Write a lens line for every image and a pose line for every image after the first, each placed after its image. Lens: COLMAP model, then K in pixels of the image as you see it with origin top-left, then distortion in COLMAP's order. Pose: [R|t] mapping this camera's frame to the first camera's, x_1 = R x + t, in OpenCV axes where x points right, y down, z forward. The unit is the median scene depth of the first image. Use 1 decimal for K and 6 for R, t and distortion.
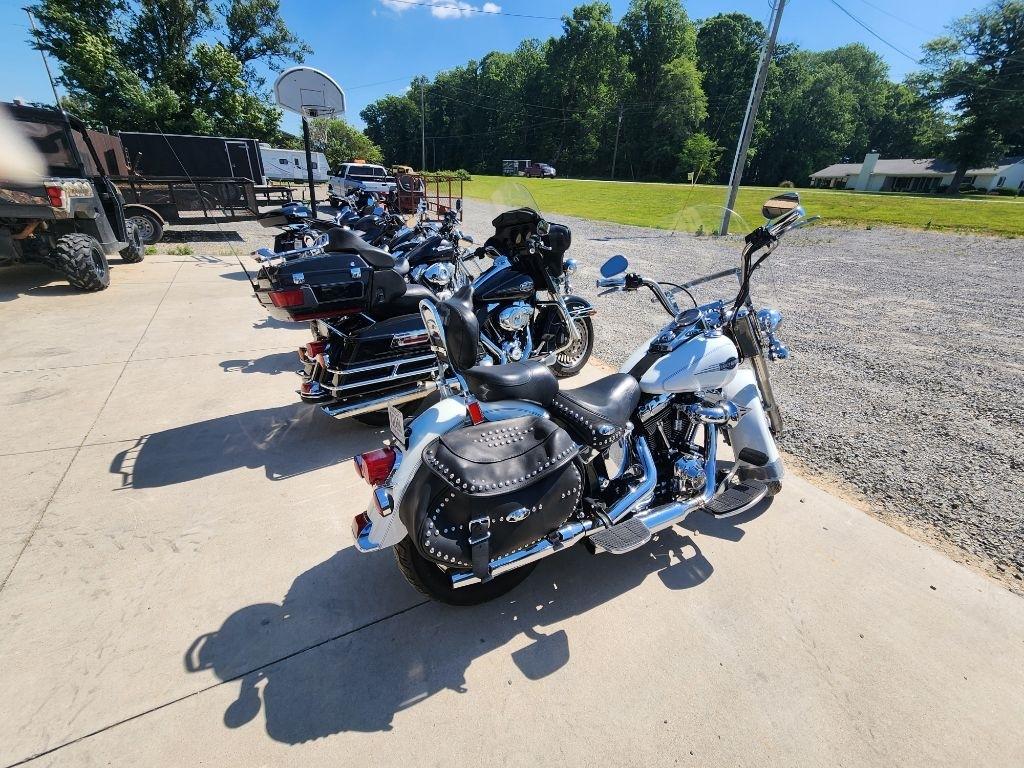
lens RADIAL K [[438.3, 0, 516.4], [0, 438.3, 376.4], [0, 0, 1]] dist [-0.007881, 0.005145]
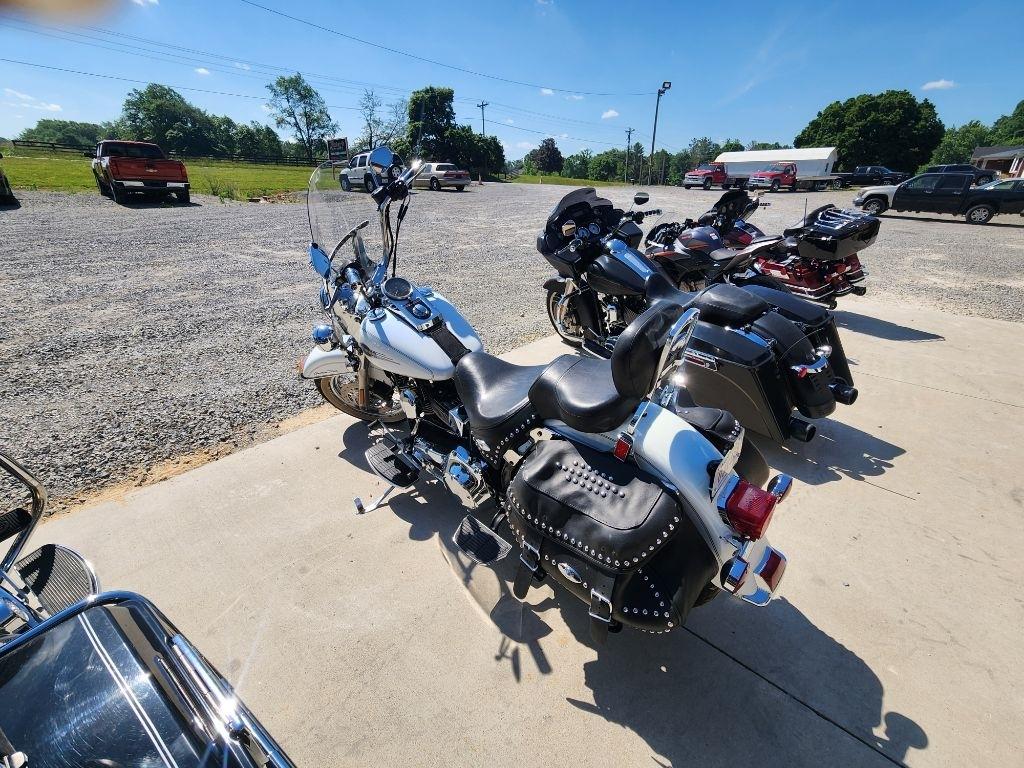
lens RADIAL K [[438.8, 0, 508.8], [0, 438.8, 376.7], [0, 0, 1]] dist [-0.001696, -0.000463]
pose [[-0.291834, -0.440997, 0.848737, -0.308651], [0.346179, 0.778505, 0.523536, -0.226568], [-0.891624, 0.446601, -0.074531, 0.548481]]
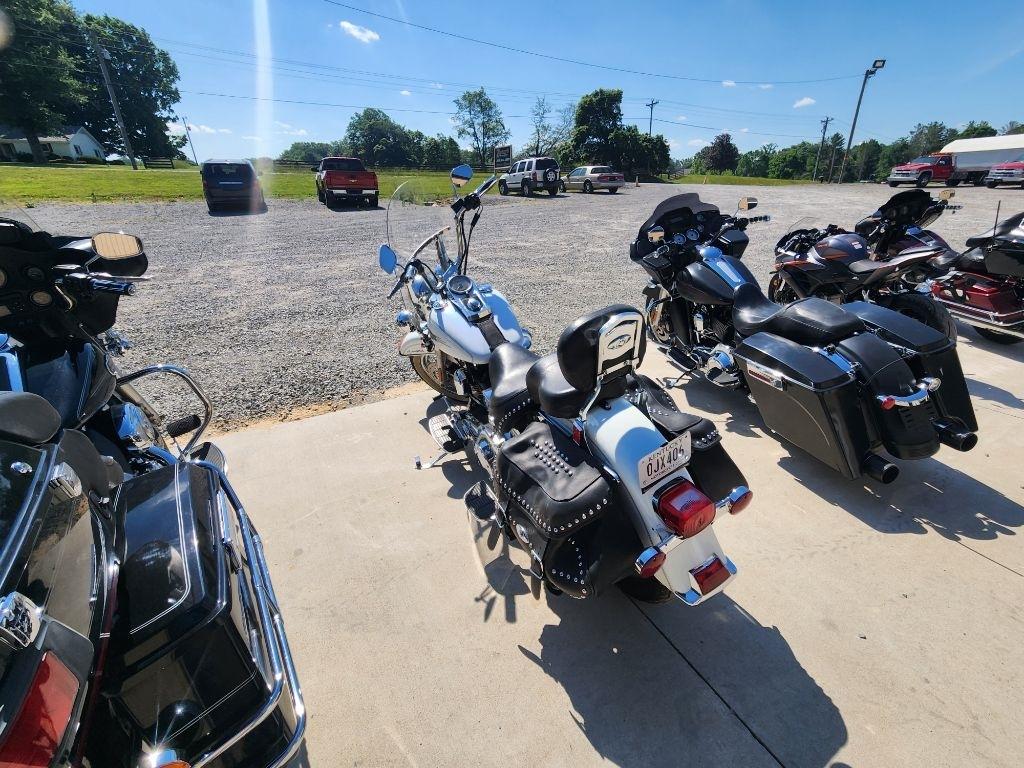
lens RADIAL K [[436.8, 0, 509.1], [0, 436.8, 377.3], [0, 0, 1]] dist [-0.001477, 0.000169]
pose [[0.039353, -0.455106, 0.889567, -0.387852], [0.399041, 0.823344, 0.403573, -0.193445], [-0.916088, 0.339092, 0.214007, 0.427658]]
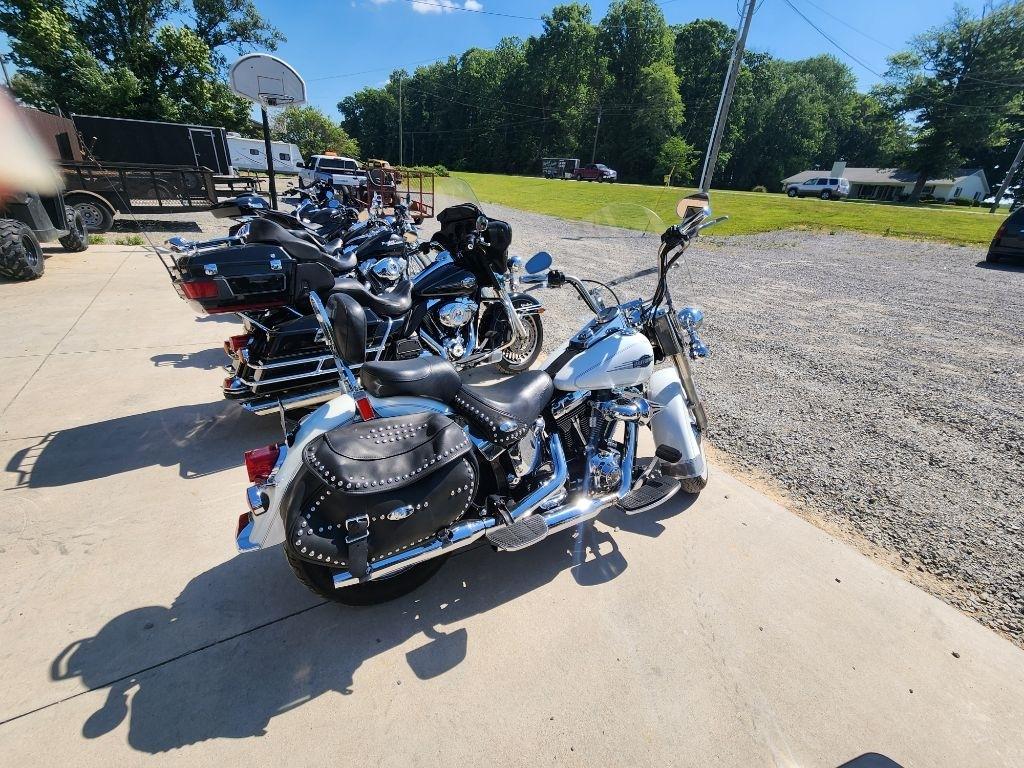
lens RADIAL K [[436.3, 0, 515.3], [0, 436.3, 376.8], [0, 0, 1]] dist [-0.002072, 0.001218]
pose [[0.998961, 0.007106, 0.045018, 0.080057], [-0.007363, 0.999958, 0.005547, 0.001692], [-0.044977, -0.005873, 0.998971, 0.005128]]
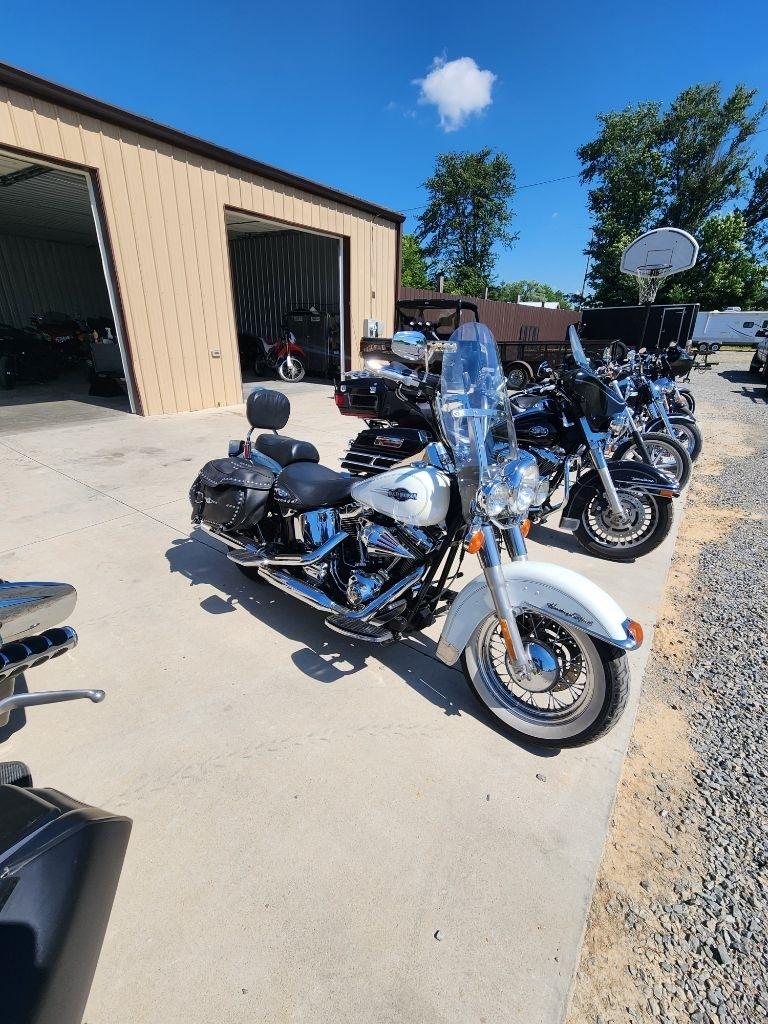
lens RADIAL K [[438.3, 0, 388.5], [0, 438.3, 516.5], [0, 0, 1]] dist [-0.007881, 0.005145]
pose [[0.377383, 0.309736, -0.872723, 0.703190], [-0.359253, 0.917570, 0.170304, -0.075026], [0.853533, 0.249258, 0.457549, 0.310866]]
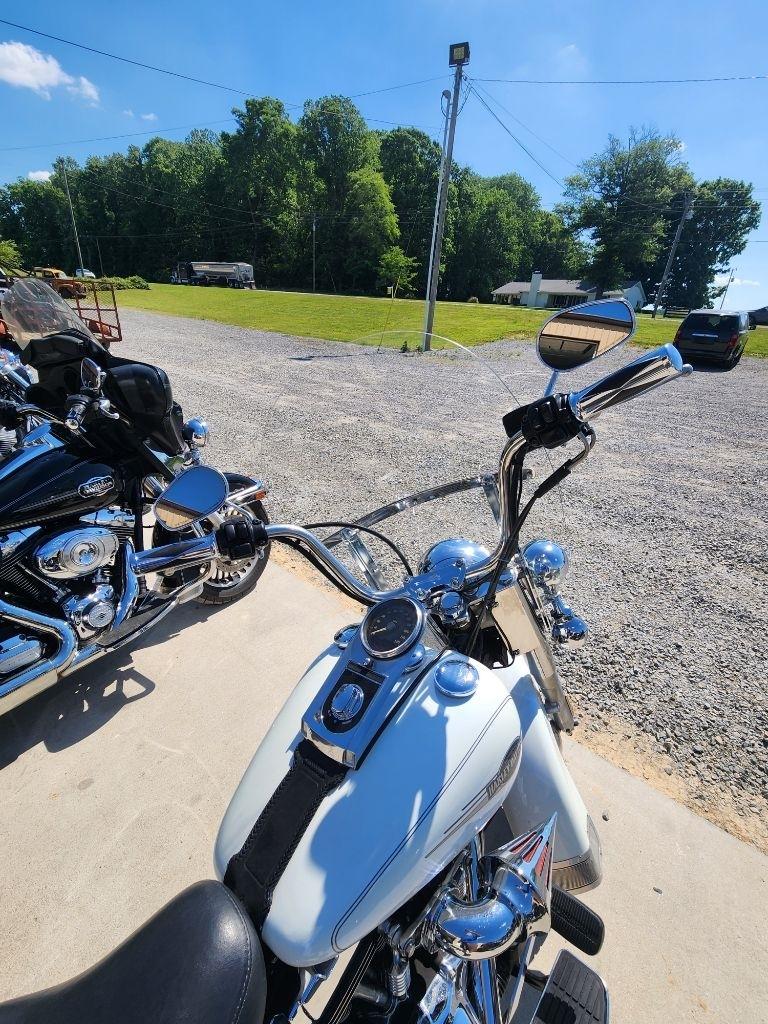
lens RADIAL K [[438.8, 0, 392.0], [0, 438.8, 516.6], [0, 0, 1]] dist [-0.001696, -0.000463]
pose [[0.939182, -0.138270, 0.314354, 0.165512], [0.122403, 0.990025, 0.069770, -0.150655], [-0.320866, -0.027049, 0.946738, 0.368684]]
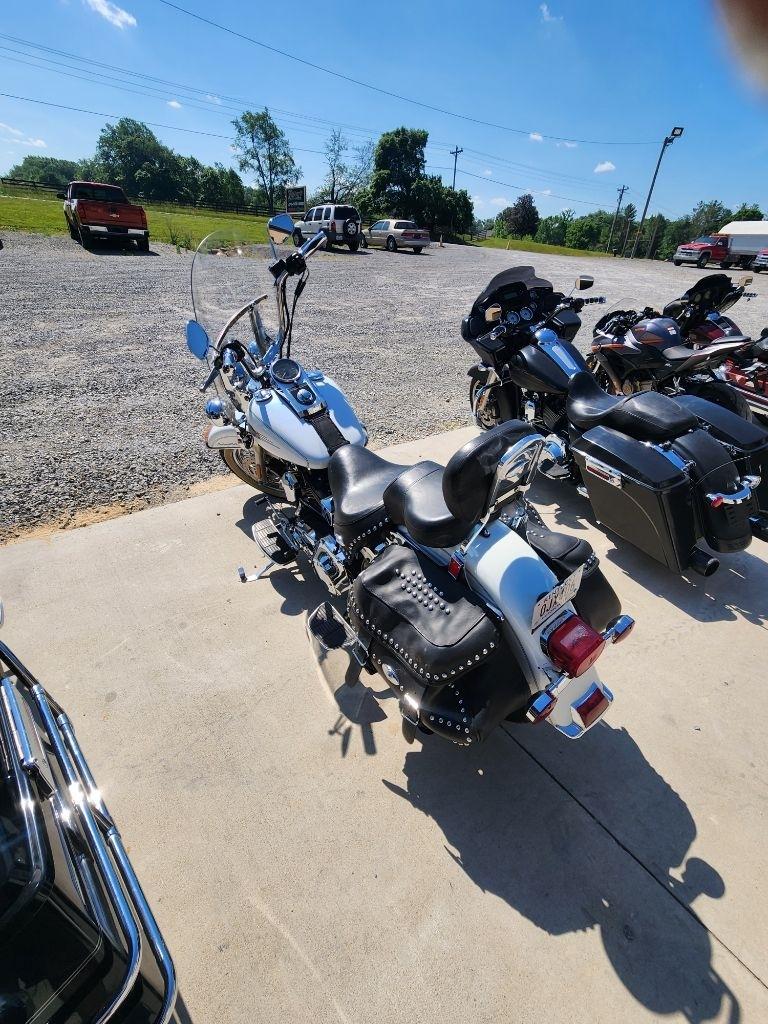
lens RADIAL K [[438.3, 0, 388.5], [0, 438.3, 516.5], [0, 0, 1]] dist [-0.007881, 0.005145]
pose [[-0.123172, -0.584054, 0.802315, -0.310375], [0.327150, 0.739380, 0.588464, -0.217401], [-0.936911, 0.334959, 0.100002, 0.472073]]
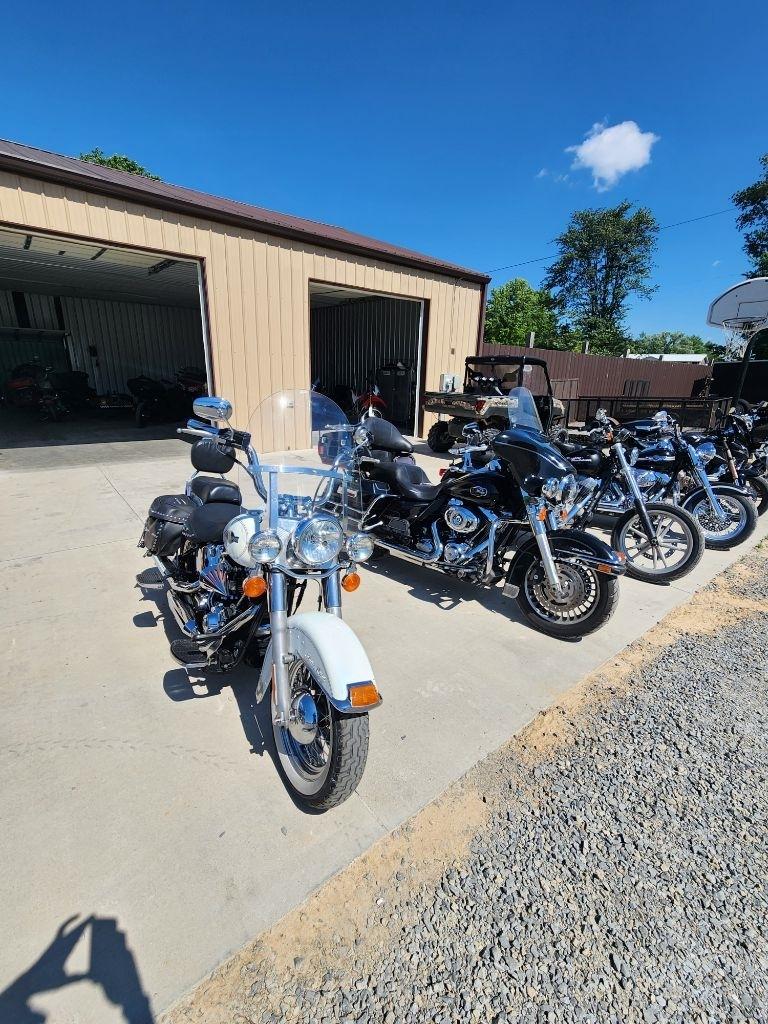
lens RADIAL K [[440.3, 0, 386.4], [0, 440.3, 520.8], [0, 0, 1]] dist [-0.000848, -0.000017]
pose [[0.120919, 0.246151, -0.961659, 0.822426], [-0.406828, 0.895959, 0.178180, -0.217259], [0.905467, 0.369684, 0.208479, 0.600259]]
